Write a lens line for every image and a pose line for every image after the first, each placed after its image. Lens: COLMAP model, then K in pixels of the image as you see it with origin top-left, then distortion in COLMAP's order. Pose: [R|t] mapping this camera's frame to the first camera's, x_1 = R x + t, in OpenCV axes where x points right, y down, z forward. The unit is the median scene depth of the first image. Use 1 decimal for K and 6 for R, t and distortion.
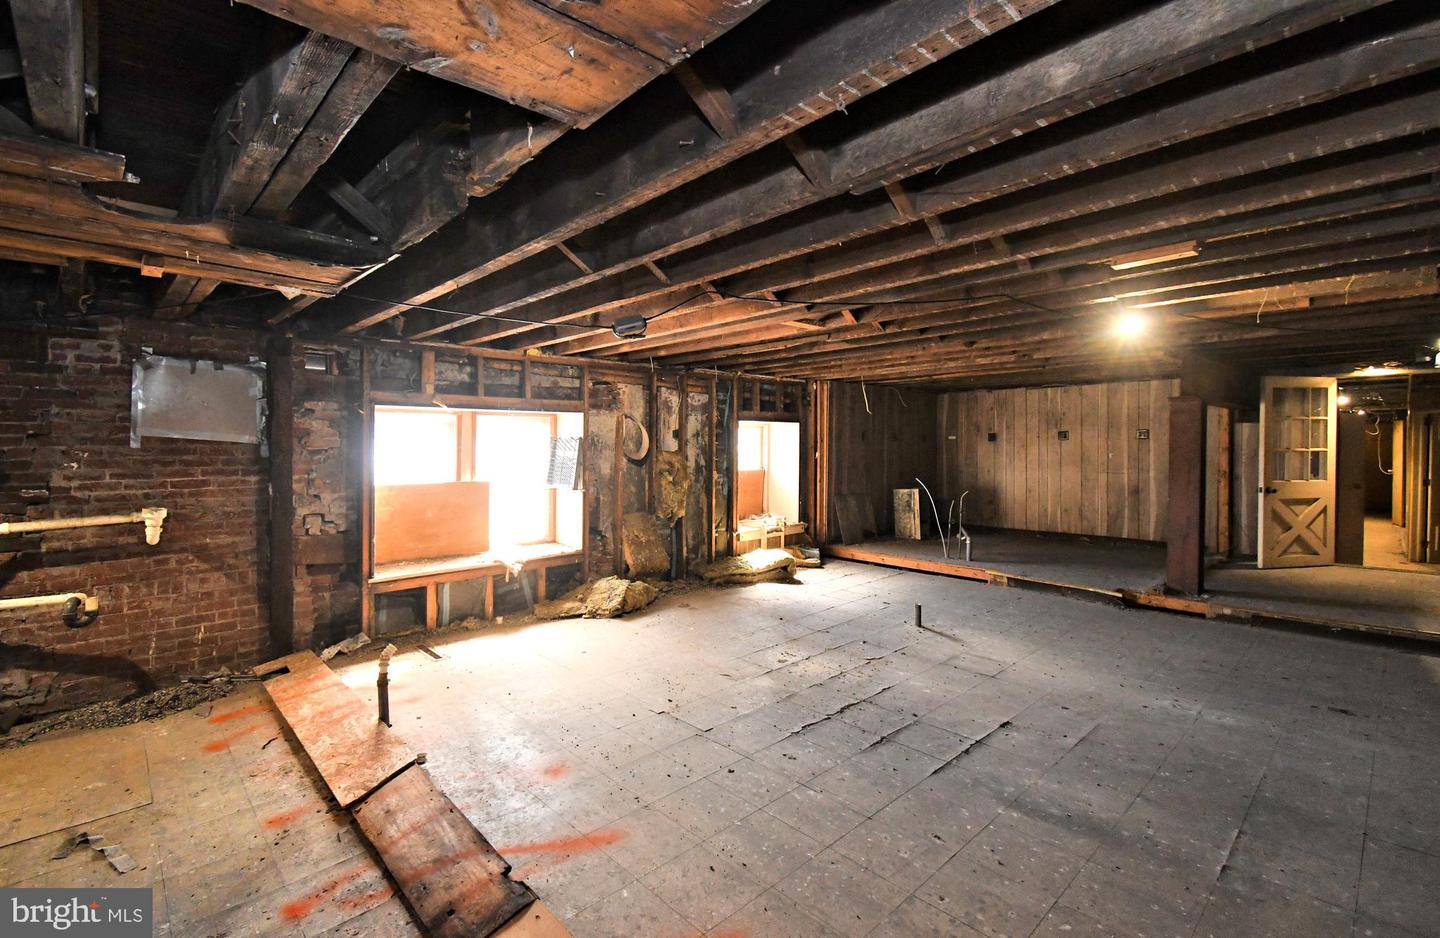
lens RADIAL K [[624.8, 0, 667.6], [0, 624.8, 460.6], [0, 0, 1]] dist [0.033111, -0.017523]
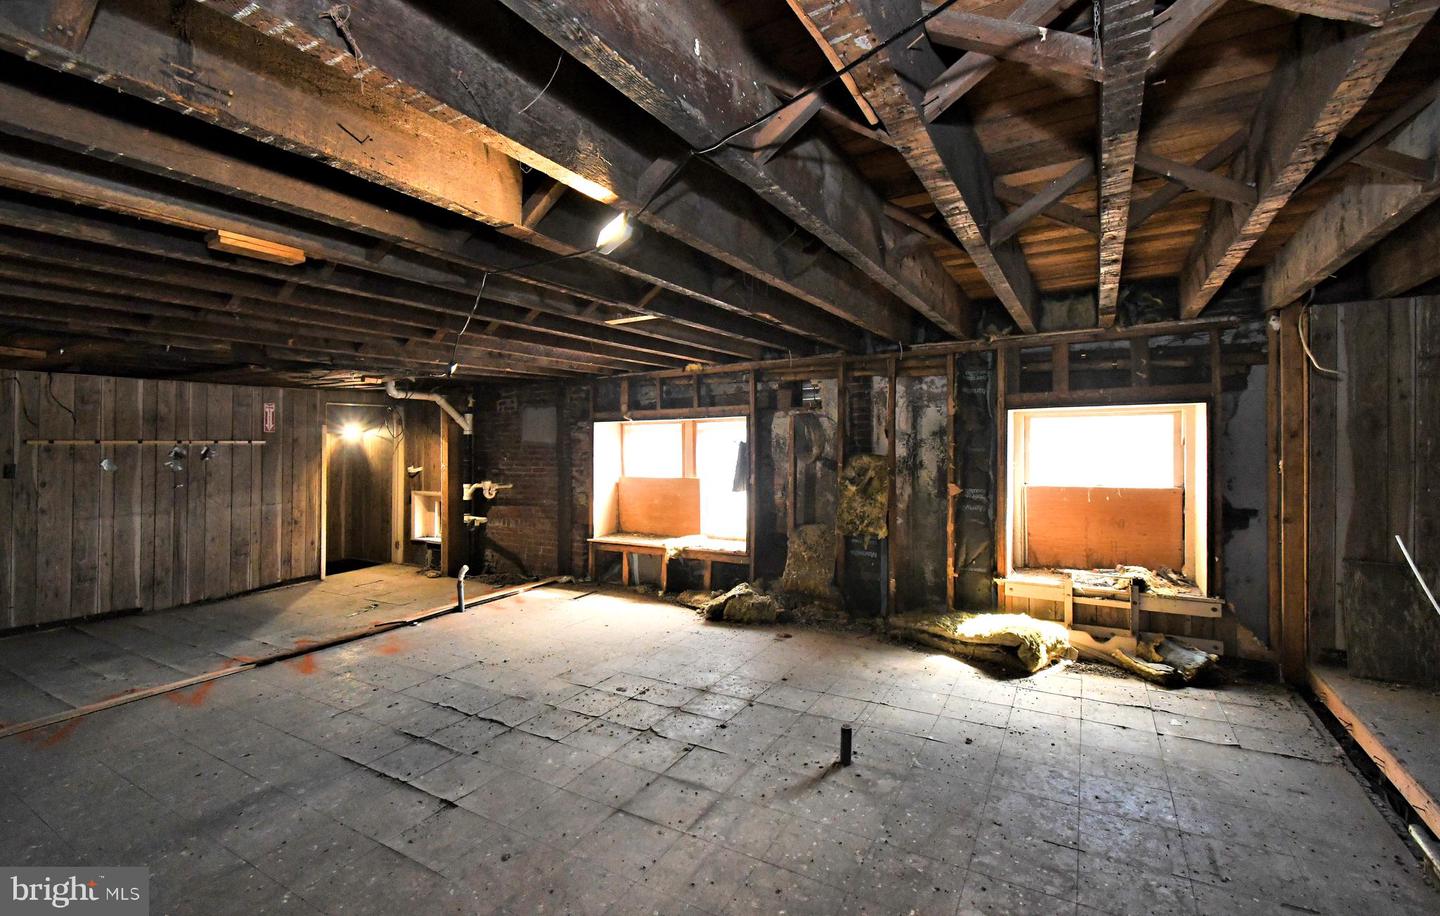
lens RADIAL K [[636.7, 0, 680.0], [0, 636.7, 436.2], [0, 0, 1]] dist [0.023160, -0.000300]
pose [[0.298400, -0.011022, -0.954377, 0.668245], [-0.010938, 0.999828, -0.014967, -0.022731], [0.954378, 0.014905, 0.298228, 0.483761]]
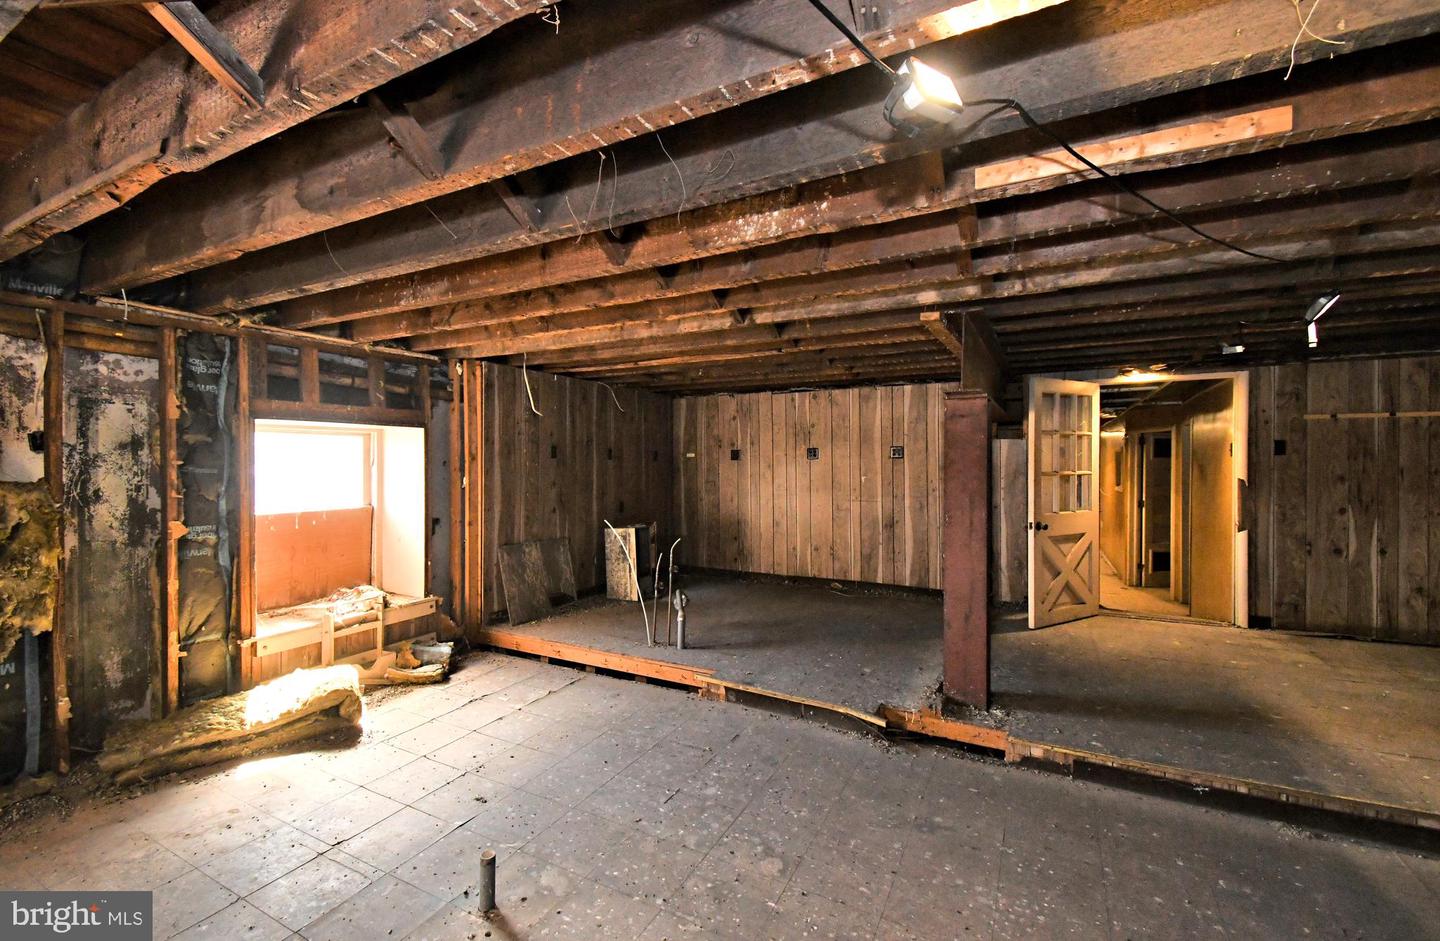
lens RADIAL K [[624.9, 0, 693.9], [0, 624.9, 469.2], [0, 0, 1]] dist [0.030286, -0.016779]
pose [[0.938935, -0.001629, 0.344090, 0.277043], [0.006289, 0.999903, -0.012428, -0.014398], [-0.344036, 0.013833, 0.938855, 0.403177]]
